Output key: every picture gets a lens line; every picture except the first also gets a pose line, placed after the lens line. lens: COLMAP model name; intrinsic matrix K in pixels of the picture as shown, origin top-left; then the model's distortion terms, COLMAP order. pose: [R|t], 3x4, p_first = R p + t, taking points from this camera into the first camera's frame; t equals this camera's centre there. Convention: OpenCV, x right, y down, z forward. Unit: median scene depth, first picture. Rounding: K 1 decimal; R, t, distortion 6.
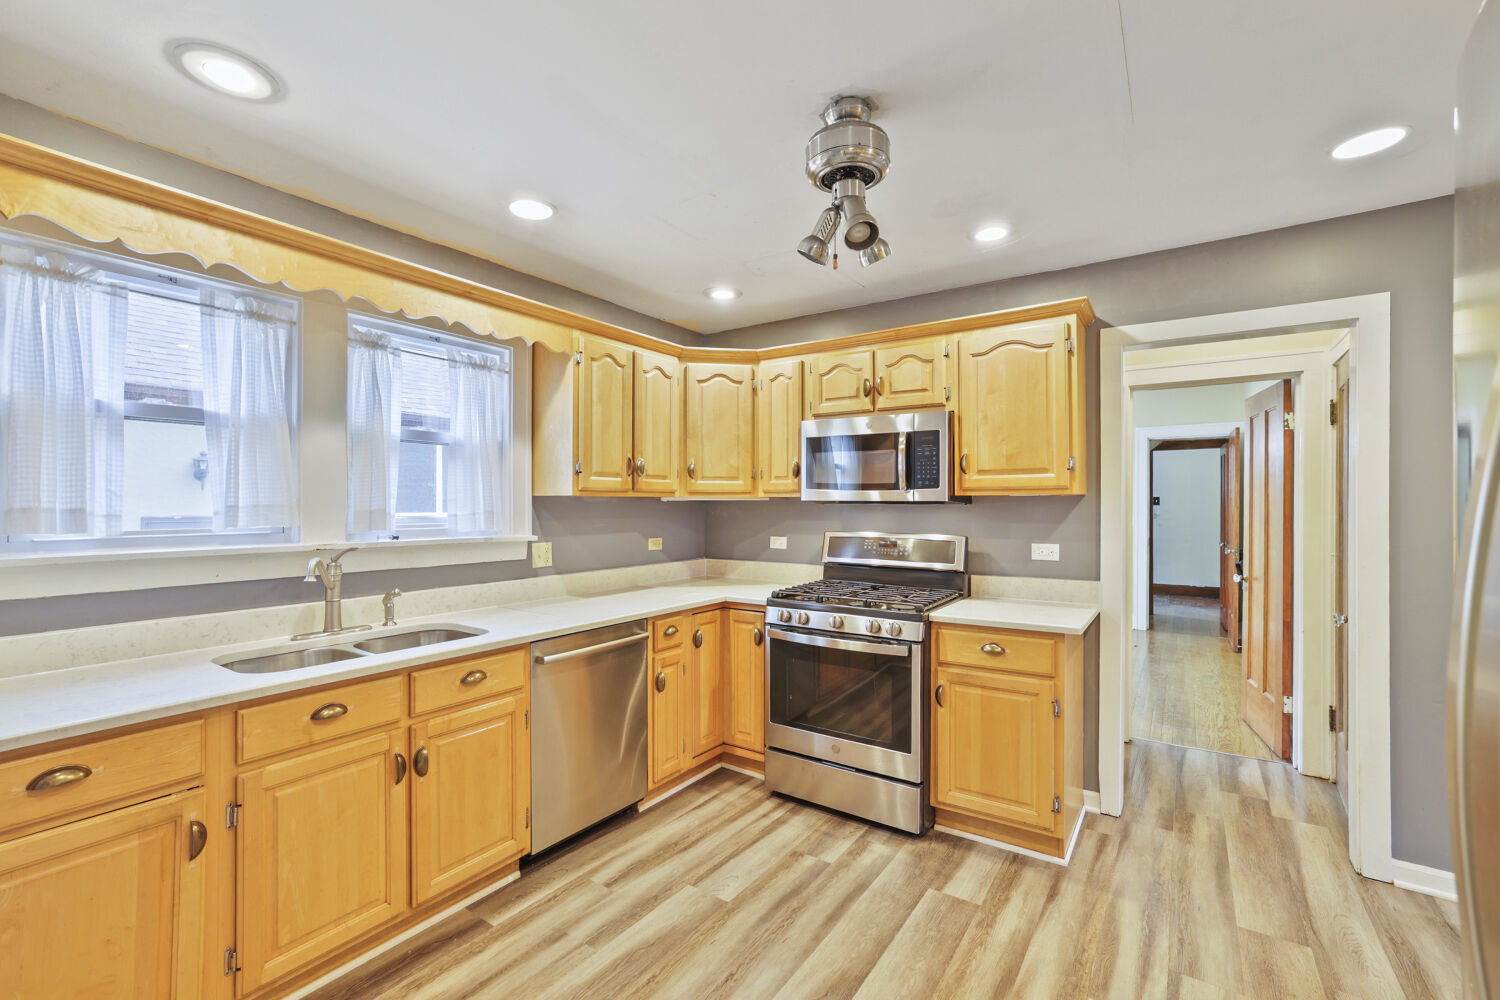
lens RADIAL K [[676.8, 0, 674.4], [0, 676.8, 506.9], [0, 0, 1]] dist [-0.001356, 0.000120]
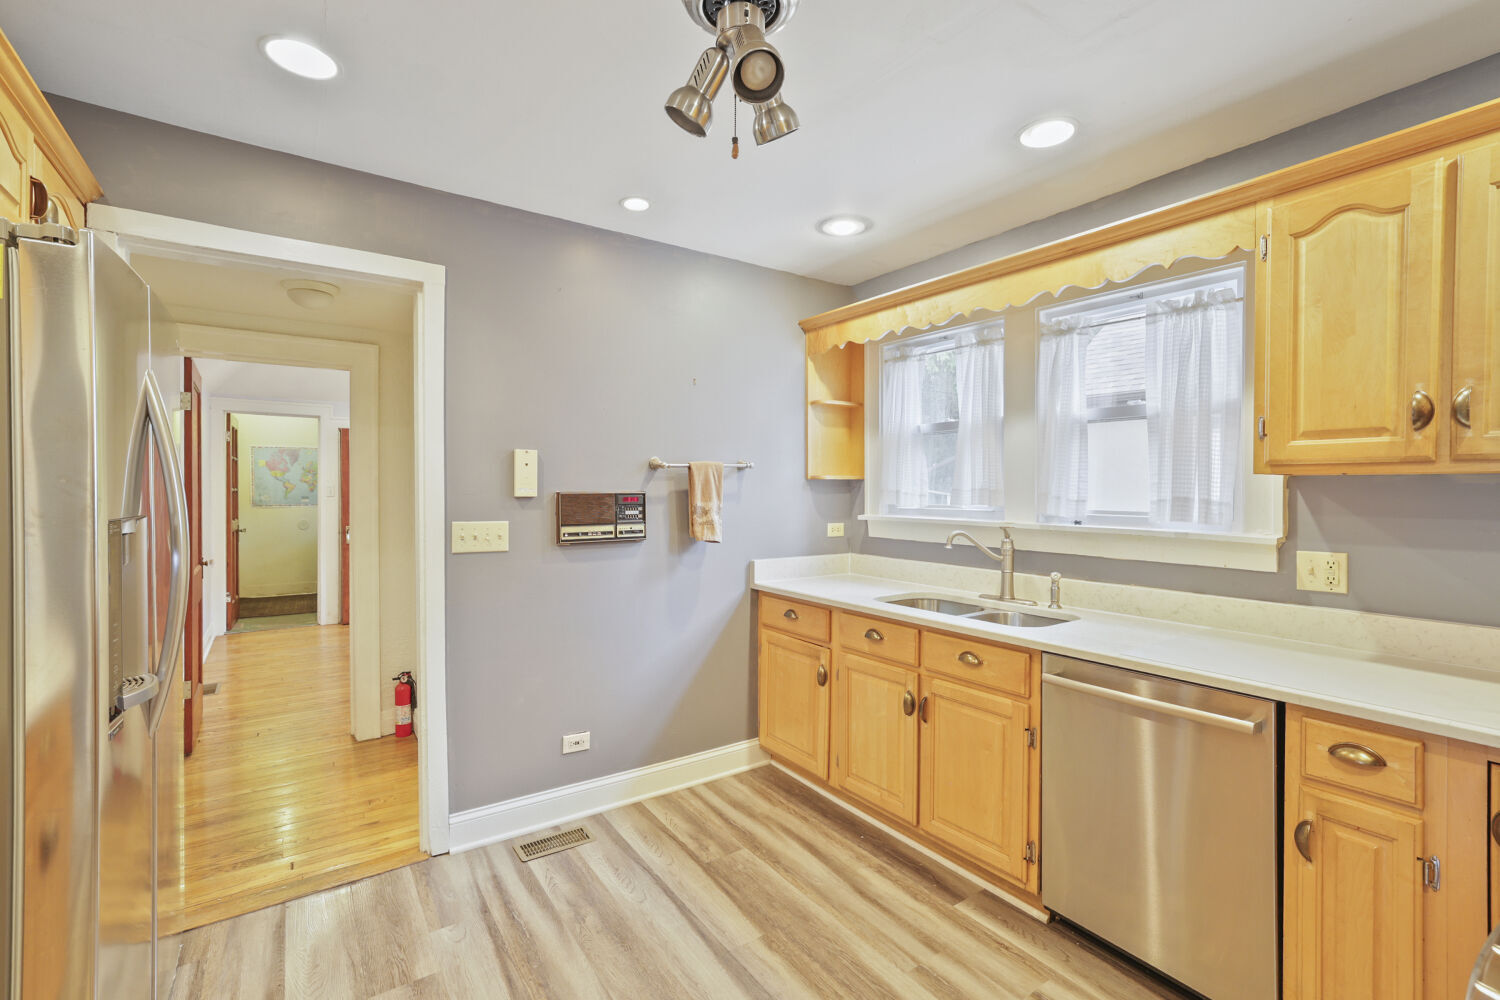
lens RADIAL K [[648.1, 0, 772.5], [0, 648.1, 499.4], [0, 0, 1]] dist [-0.016512, 0.000131]
pose [[-0.265953, 0.014682, -0.963874, 0.652451], [-0.008340, 0.999812, 0.017531, -0.000506], [0.963950, 0.012701, -0.265780, 0.894750]]
